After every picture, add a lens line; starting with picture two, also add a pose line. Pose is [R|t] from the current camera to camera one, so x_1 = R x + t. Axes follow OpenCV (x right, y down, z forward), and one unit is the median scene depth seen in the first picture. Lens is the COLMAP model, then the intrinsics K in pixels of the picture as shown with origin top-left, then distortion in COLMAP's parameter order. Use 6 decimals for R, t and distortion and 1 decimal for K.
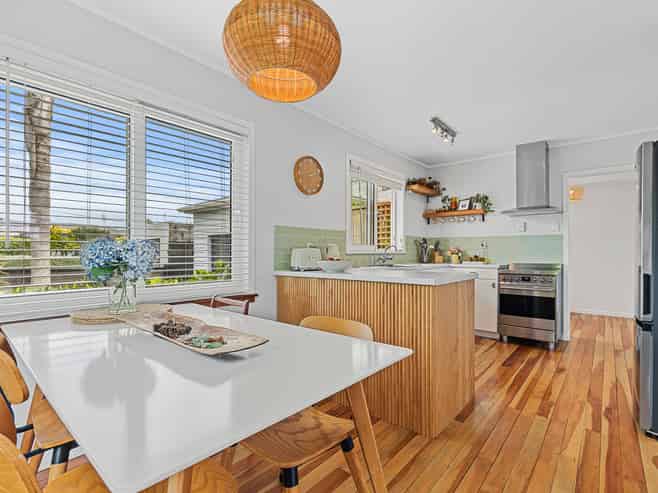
lens RADIAL K [[330.7, 0, 329.0], [0, 330.7, 246.5], [0, 0, 1]] dist [-0.001987, -0.000206]
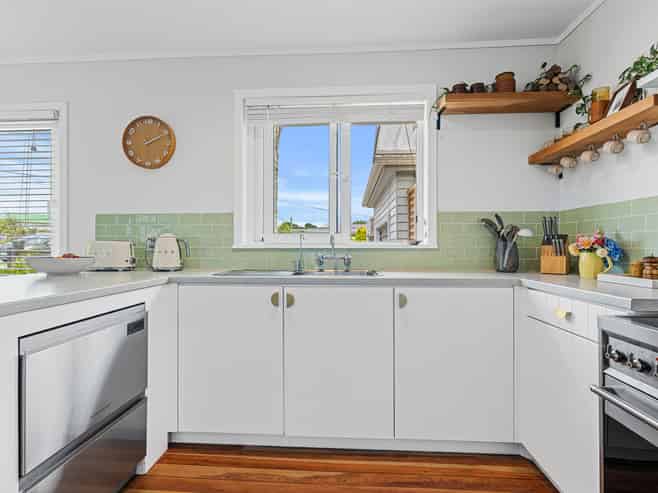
lens RADIAL K [[314.8, 0, 329.0], [0, 314.8, 246.5], [0, 0, 1]] dist [-0.002665, 0.000092]
pose [[0.598281, -0.000652, -0.801286, 0.644805], [0.011445, 0.999905, 0.007732, 0.014530], [0.801205, -0.013797, 0.598231, 0.781611]]
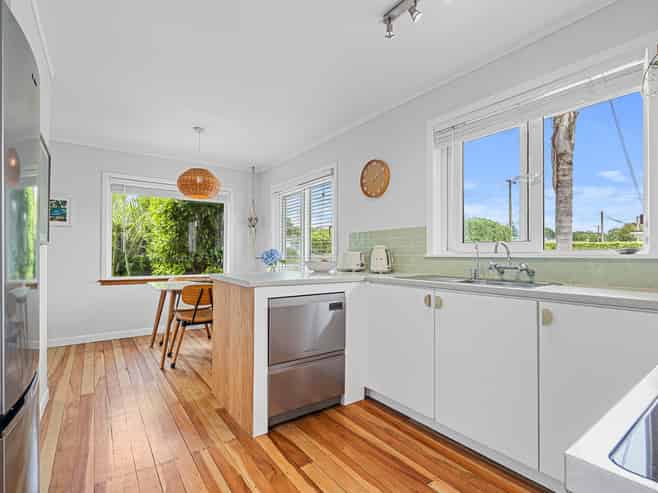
lens RADIAL K [[314.8, 0, 329.0], [0, 314.8, 246.5], [0, 0, 1]] dist [-0.002665, 0.000092]
pose [[-0.226937, -0.023763, -0.973620, 0.783570], [0.012623, 0.999547, -0.027338, 0.014420], [0.973828, -0.018494, -0.226534, 0.938320]]
